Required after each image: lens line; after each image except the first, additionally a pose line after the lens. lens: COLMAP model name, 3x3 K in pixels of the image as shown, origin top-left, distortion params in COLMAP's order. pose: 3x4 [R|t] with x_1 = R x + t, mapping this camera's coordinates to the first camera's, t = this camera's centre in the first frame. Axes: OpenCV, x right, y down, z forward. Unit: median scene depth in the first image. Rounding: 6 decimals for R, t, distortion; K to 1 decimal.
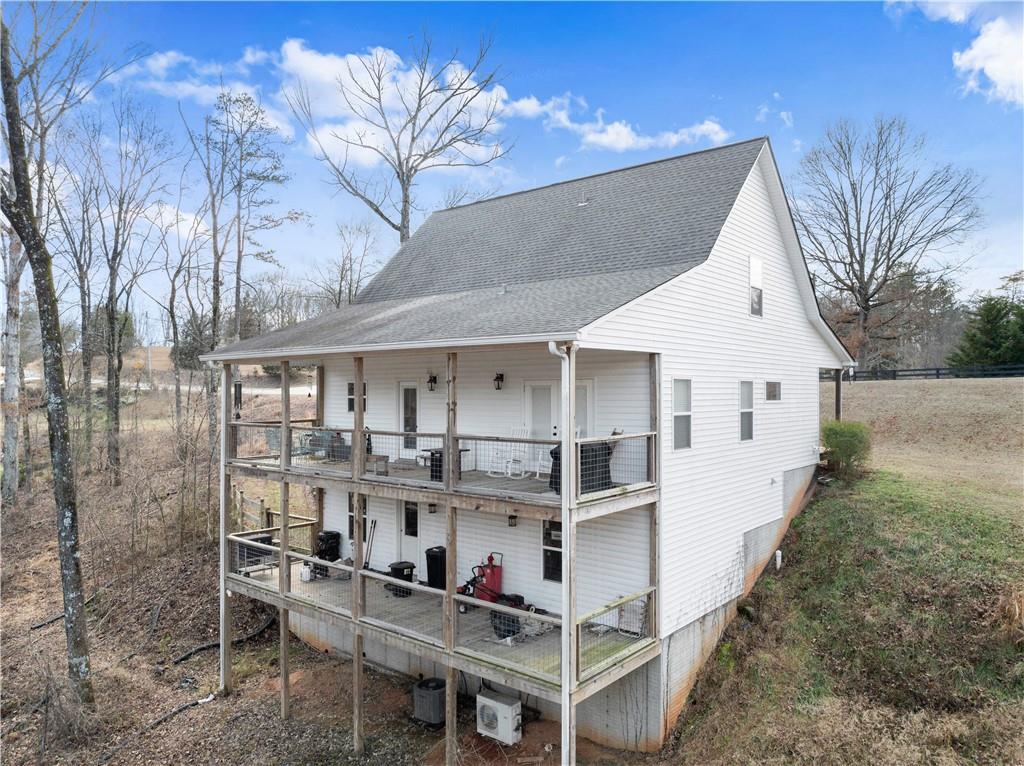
lens RADIAL K [[716.7, 0, 512.0], [0, 716.7, 383.0], [0, 0, 1]] dist [-0.005835, -0.055643]
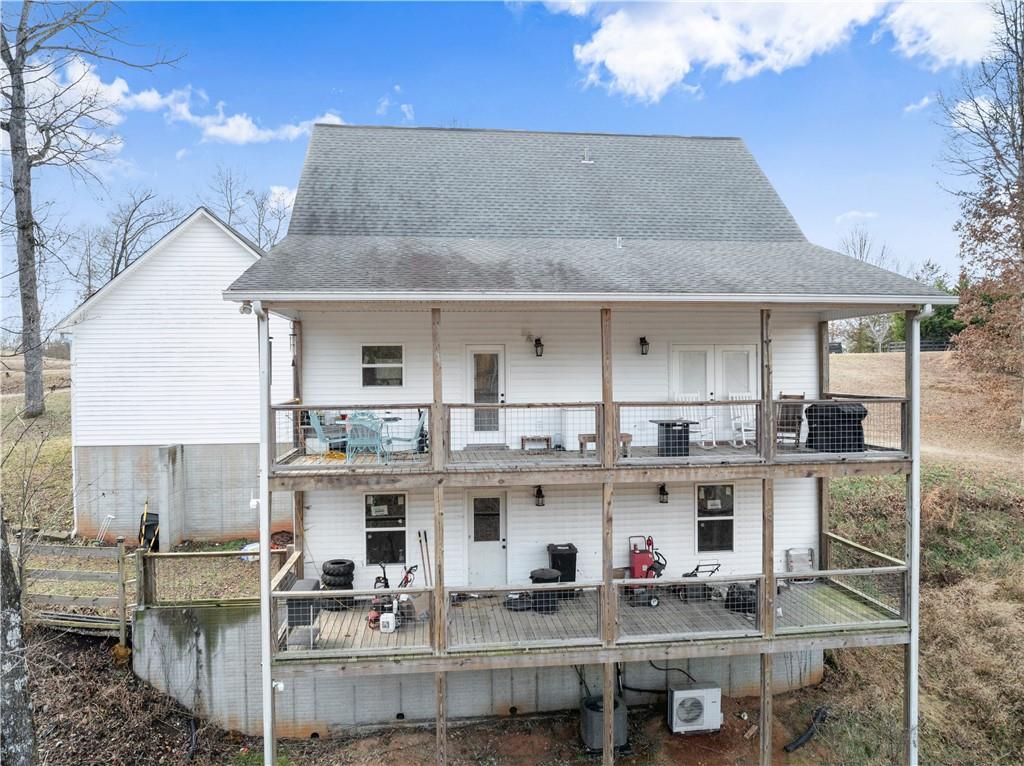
lens RADIAL K [[716.7, 0, 512.0], [0, 716.7, 383.0], [0, 0, 1]] dist [-0.005835, -0.055643]
pose [[0.690622, -0.011558, 0.723123, -0.742088], [-0.002396, 0.999830, 0.018269, 0.027035], [-0.723212, -0.014349, 0.690477, 0.470640]]
